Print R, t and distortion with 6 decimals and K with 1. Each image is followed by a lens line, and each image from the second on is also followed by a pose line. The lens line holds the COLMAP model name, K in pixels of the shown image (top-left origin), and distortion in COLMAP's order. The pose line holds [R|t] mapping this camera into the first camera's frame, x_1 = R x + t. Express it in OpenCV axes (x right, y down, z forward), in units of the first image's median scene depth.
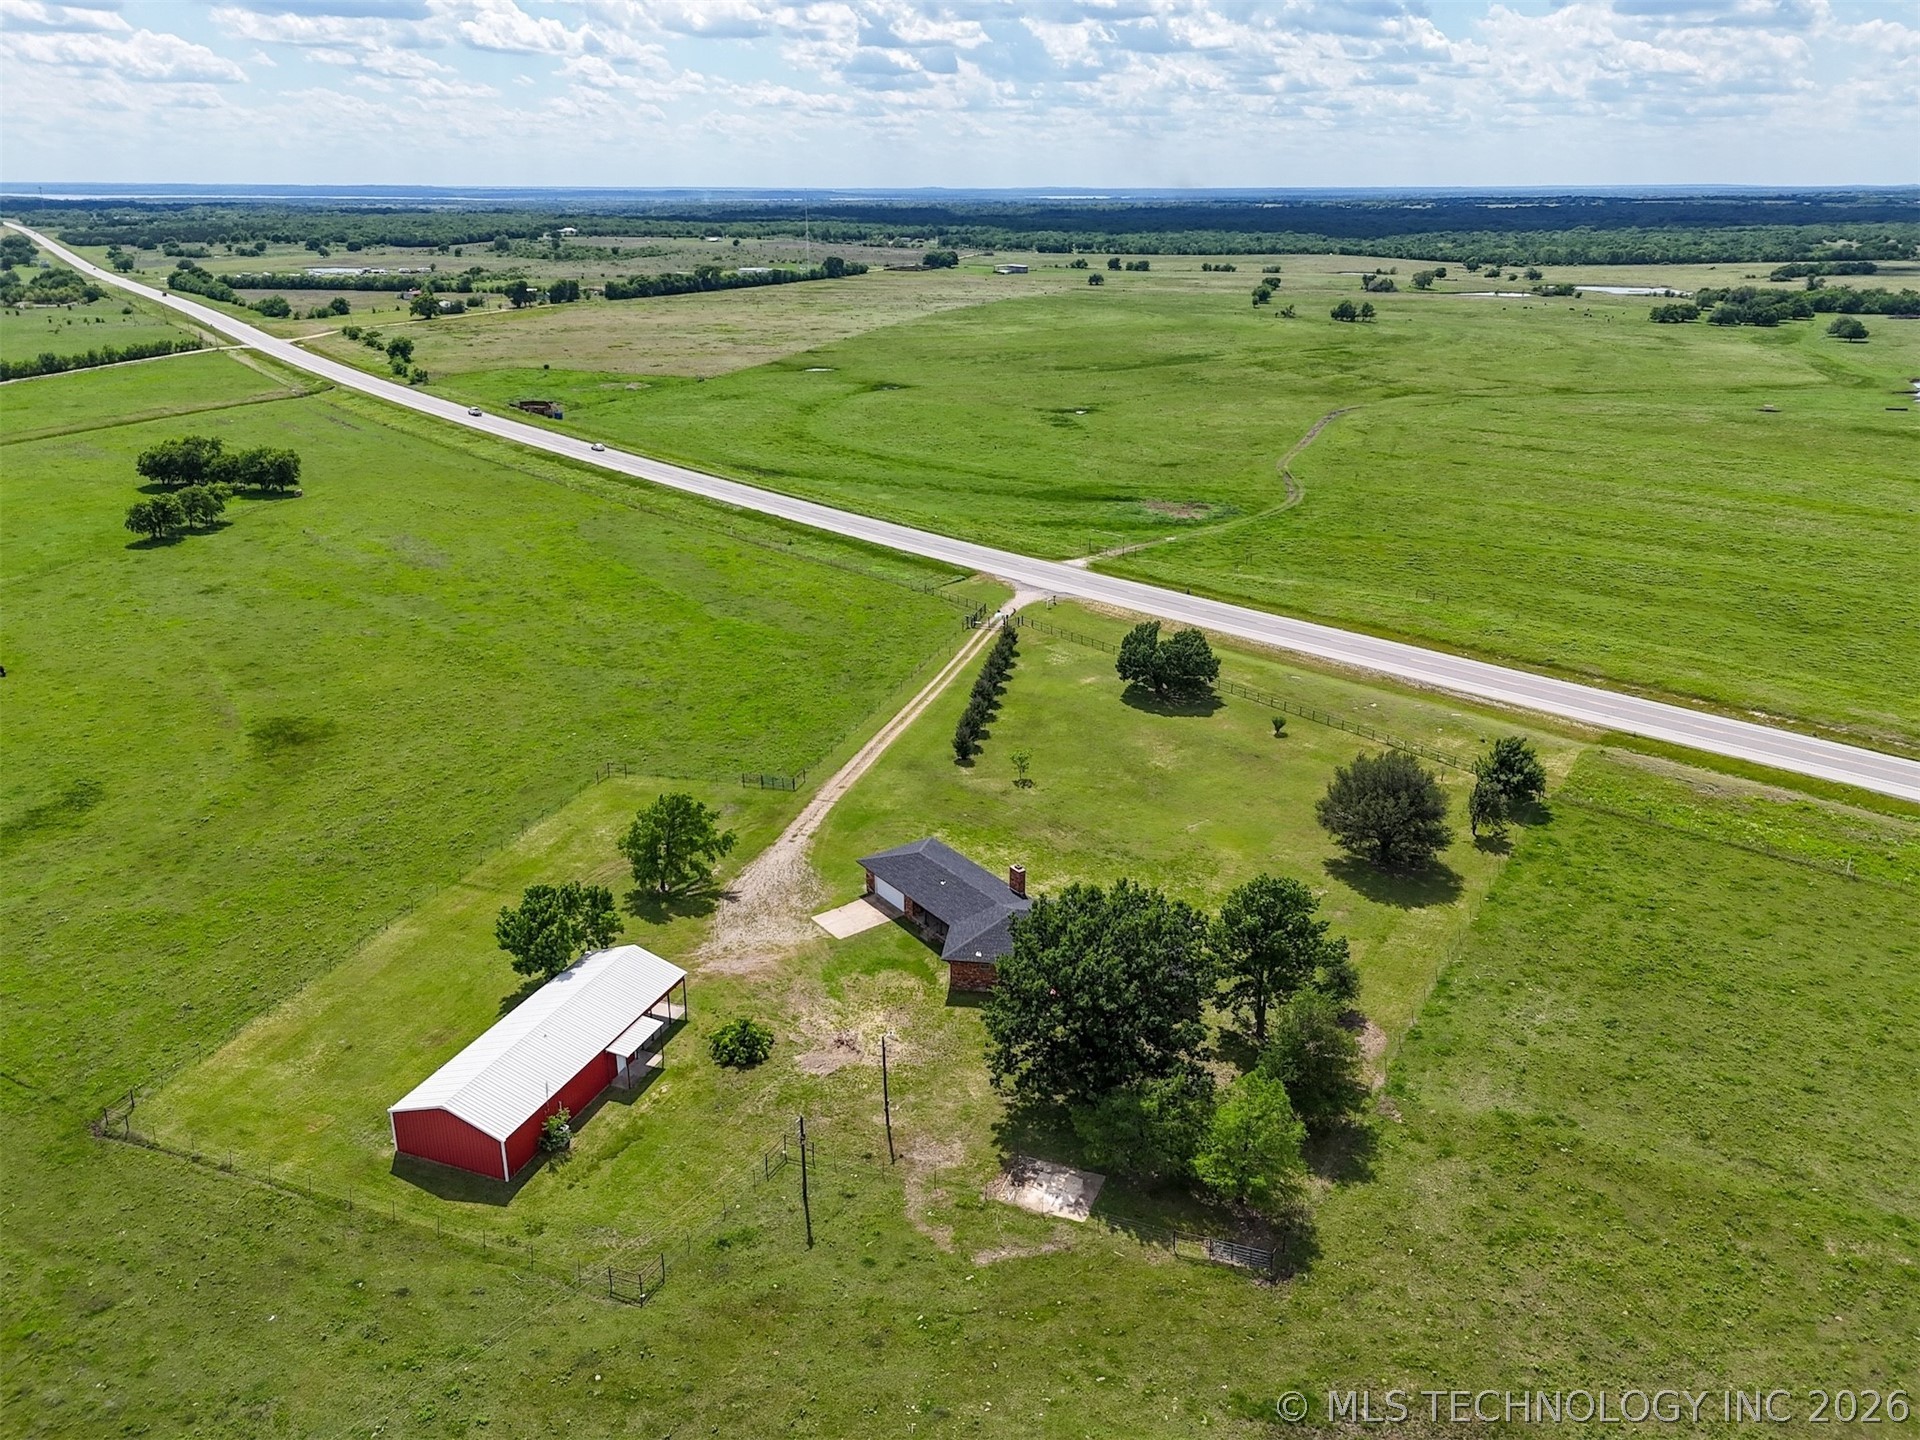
lens RADIAL K [[1410.7, 0, 959.9], [0, 1410.7, 720.0], [0, 0, 1]] dist [0.061683, -0.052809]
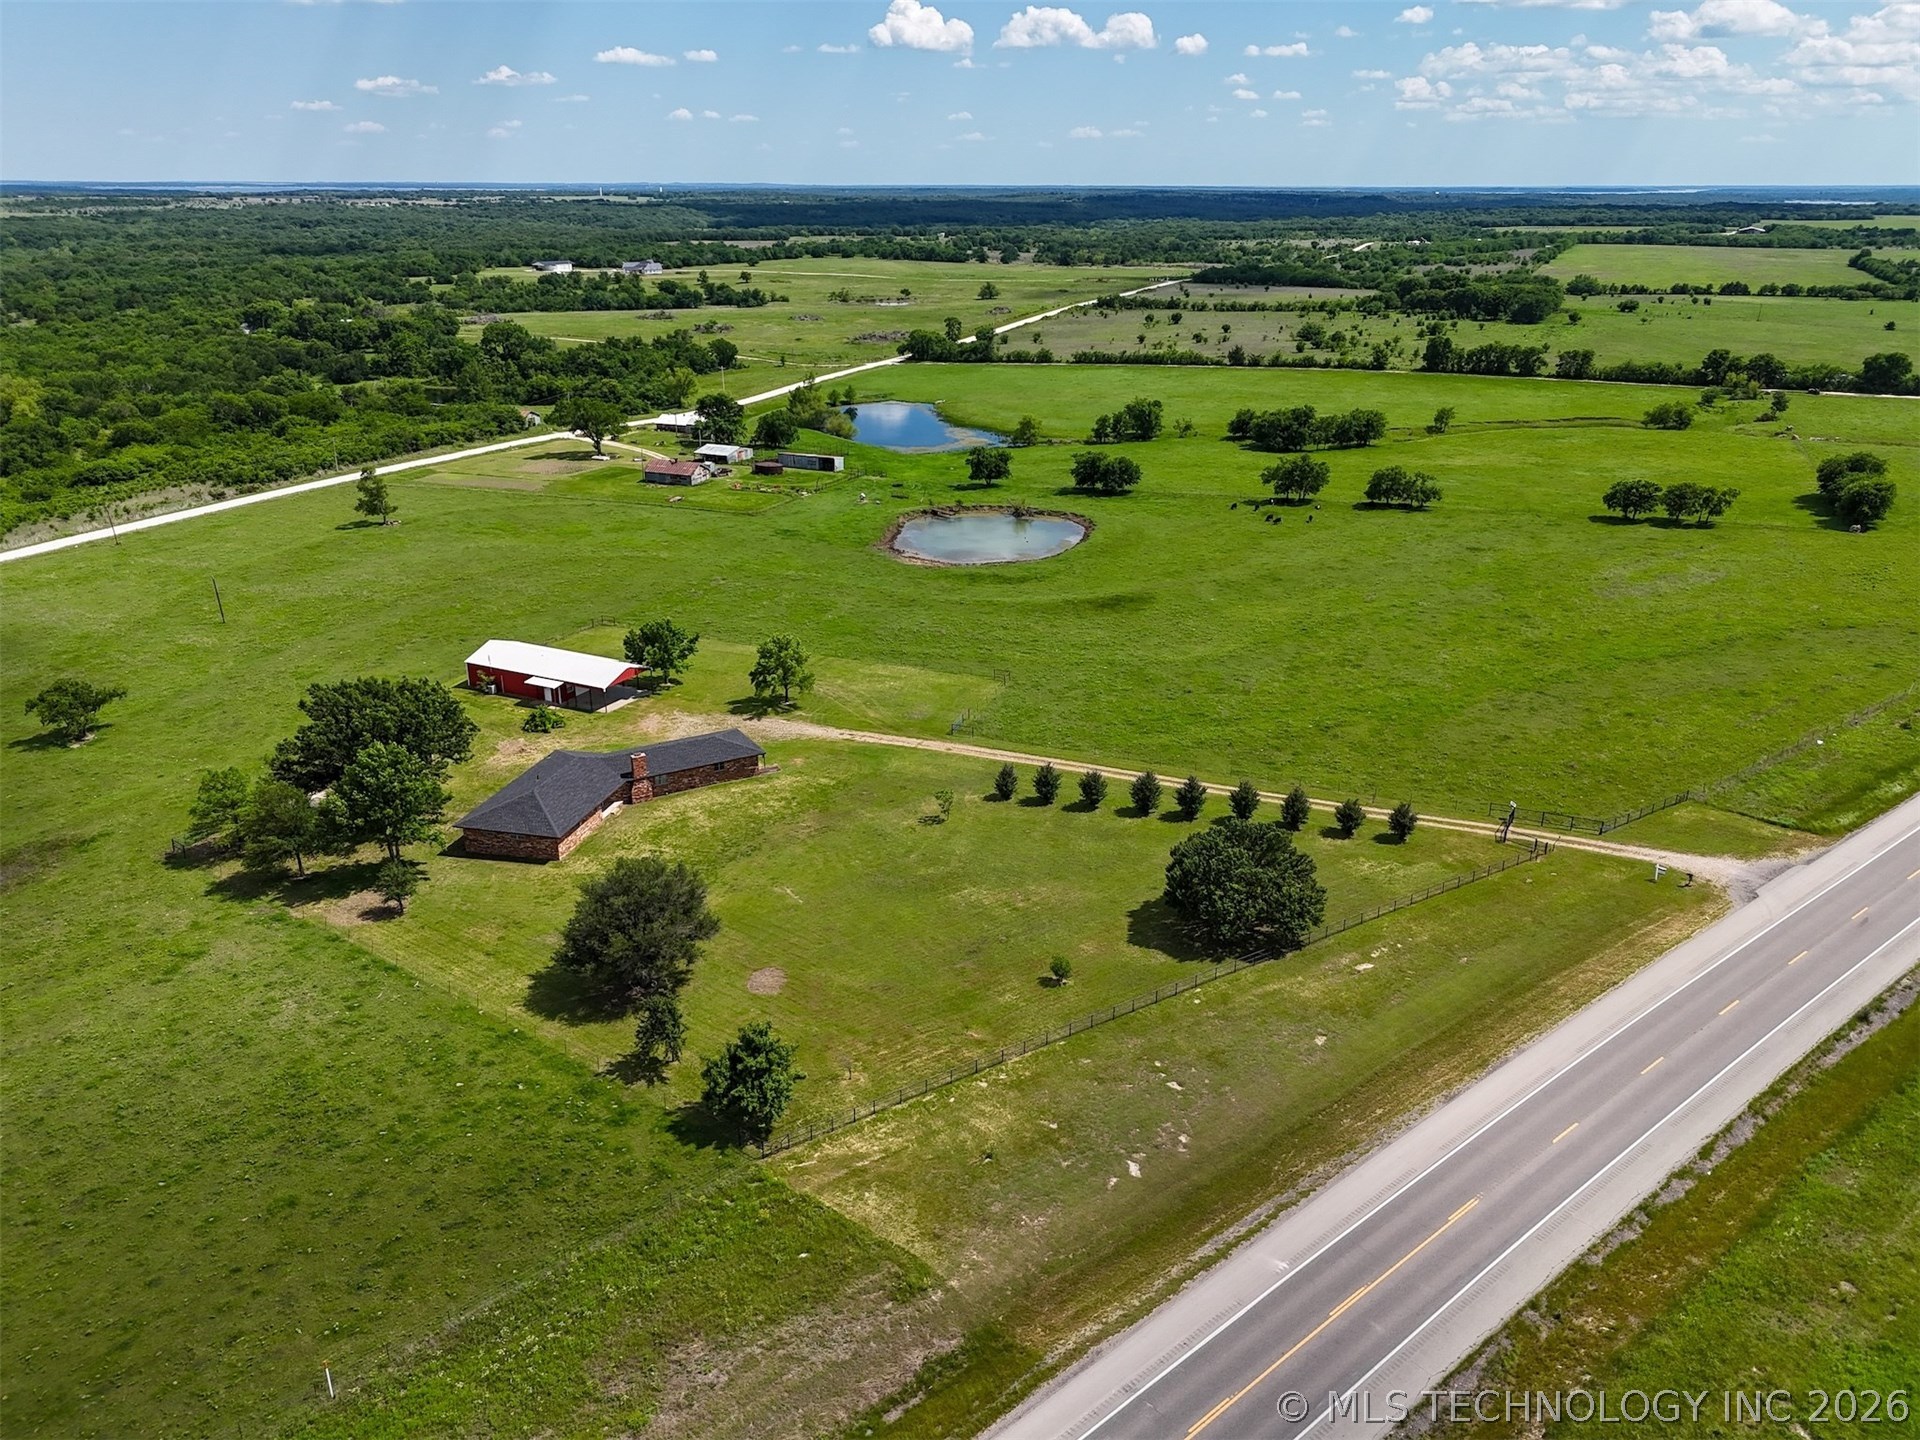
lens RADIAL K [[1410.7, 0, 960.0], [0, 1410.7, 729.0], [0, 0, 1]] dist [0.061683, -0.052809]
pose [[-0.100106, 0.356943, -0.928747, 0.732346], [-0.353584, 0.859744, 0.368535, -0.294122], [0.930031, 0.365283, 0.040144, 0.795848]]
